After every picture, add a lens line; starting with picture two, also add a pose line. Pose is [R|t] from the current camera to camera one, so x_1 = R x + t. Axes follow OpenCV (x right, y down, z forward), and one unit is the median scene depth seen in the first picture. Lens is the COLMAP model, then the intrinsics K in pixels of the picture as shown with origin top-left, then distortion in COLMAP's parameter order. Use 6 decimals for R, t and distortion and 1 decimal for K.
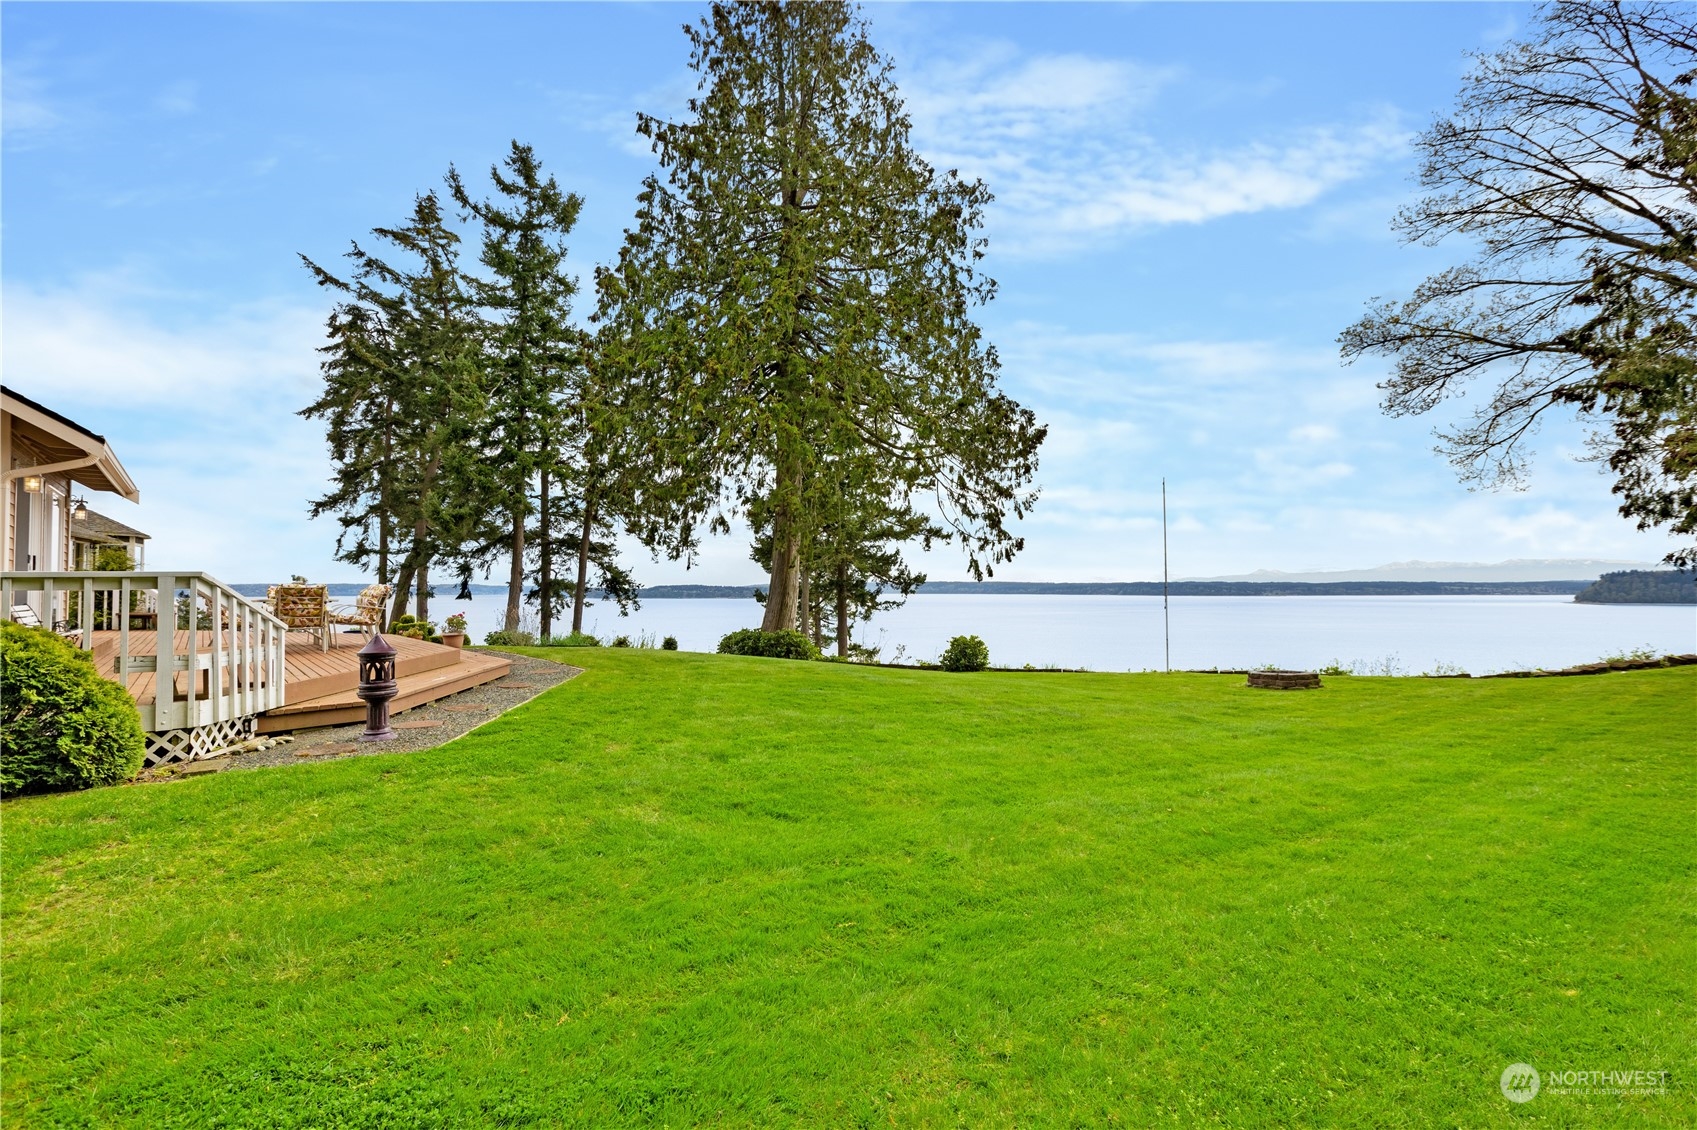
lens RADIAL K [[770.4, 0, 849.0], [0, 770.4, 563.9], [0, 0, 1]] dist [0.006732, -0.000042]
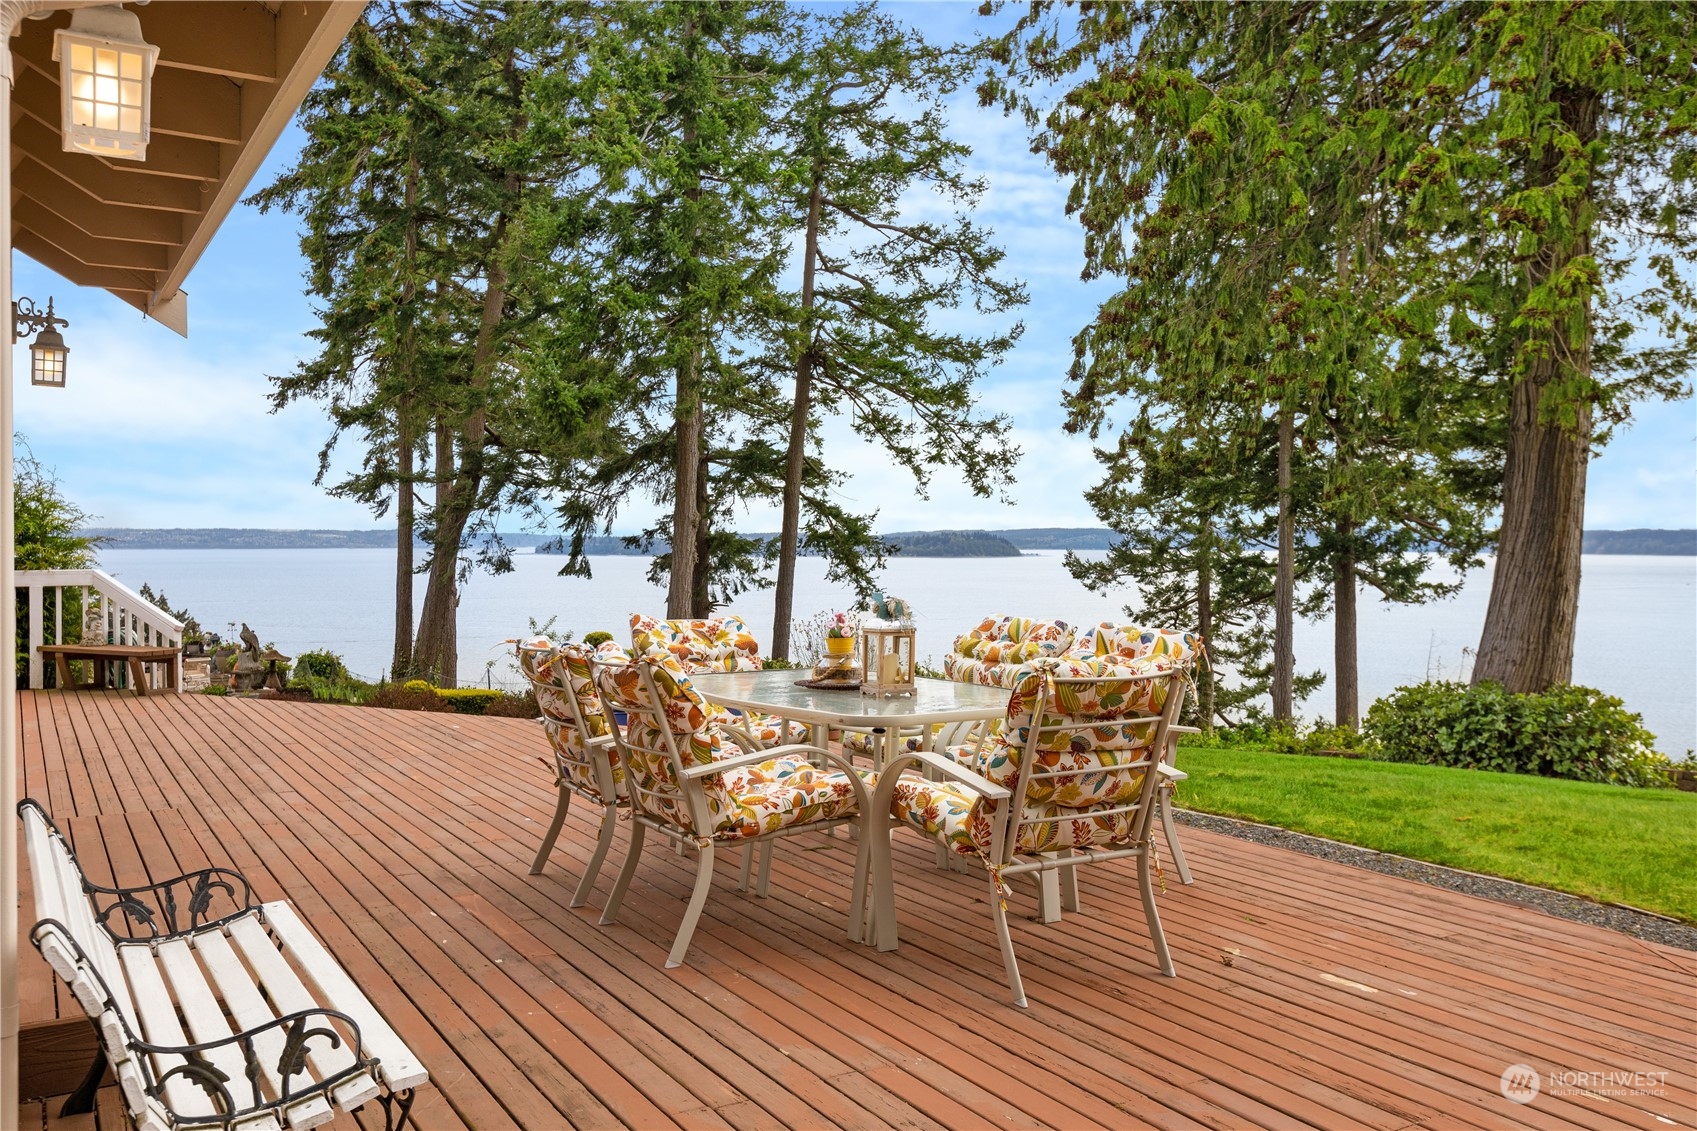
lens RADIAL K [[1364.6, 0, 848.5], [0, 1364.6, 566.3], [0, 0, 1]] dist [0.011536, 0.000070]
pose [[0.988321, 0.007994, -0.152176, -0.187501], [-0.000180, 0.998684, 0.051294, -0.003515], [0.152386, -0.050668, 0.987021, 0.168781]]
